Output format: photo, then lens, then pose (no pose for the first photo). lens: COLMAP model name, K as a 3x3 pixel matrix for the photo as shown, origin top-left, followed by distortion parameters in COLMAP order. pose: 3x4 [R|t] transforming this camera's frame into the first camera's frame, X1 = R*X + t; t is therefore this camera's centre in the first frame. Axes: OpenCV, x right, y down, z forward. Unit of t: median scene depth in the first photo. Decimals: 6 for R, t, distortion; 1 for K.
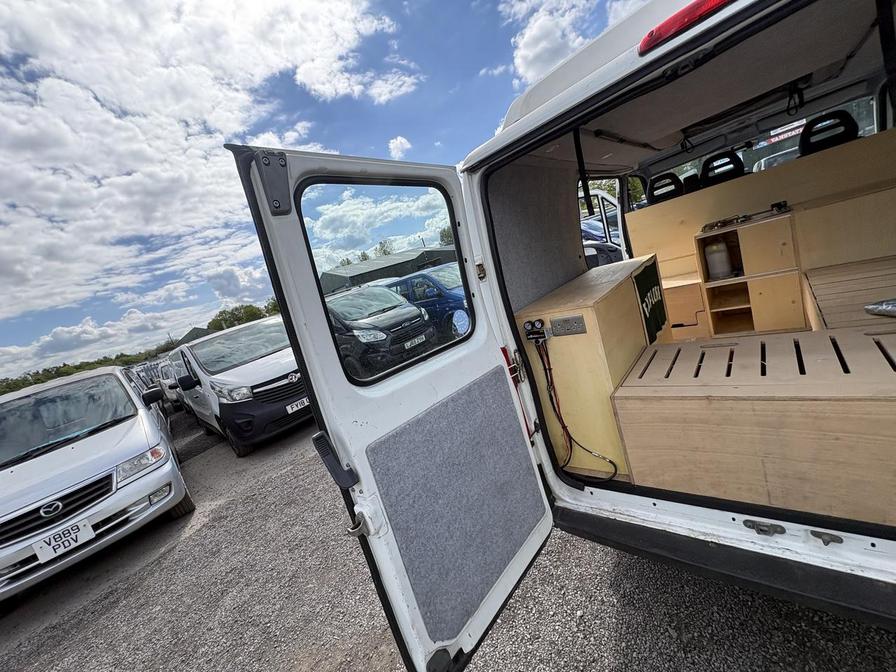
lens RADIAL K [[357.9, 0, 445.5], [0, 357.9, 340.2], [0, 0, 1]] dist [0.000617, -0.000220]
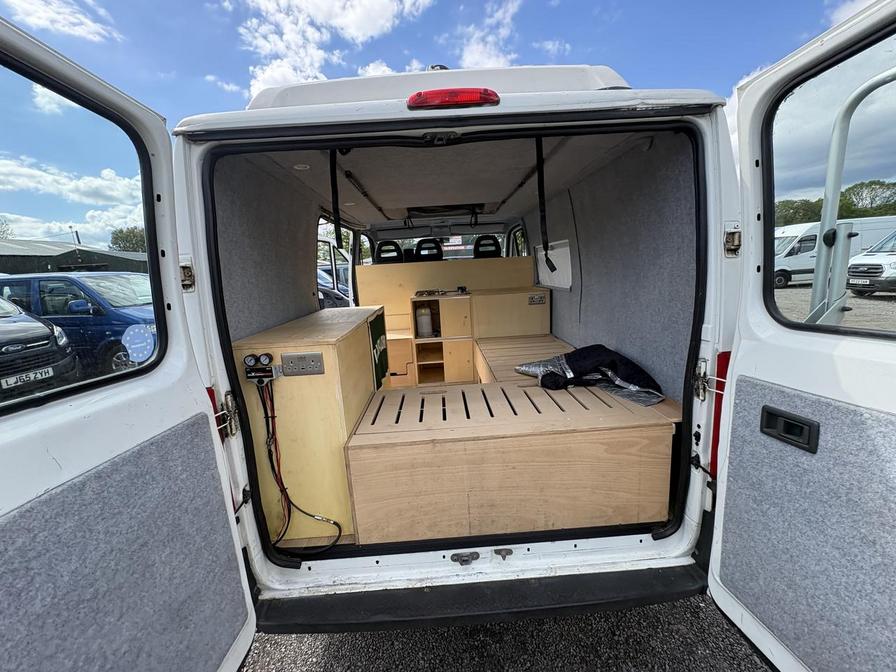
lens RADIAL K [[357.9, 0, 450.4], [0, 357.9, 338.2], [0, 0, 1]] dist [0.000617, -0.000220]
pose [[0.712378, 0.129844, 0.689679, -0.001332], [-0.036470, 0.988257, -0.148386, 0.010918], [-0.700847, 0.080554, 0.708748, 0.142143]]
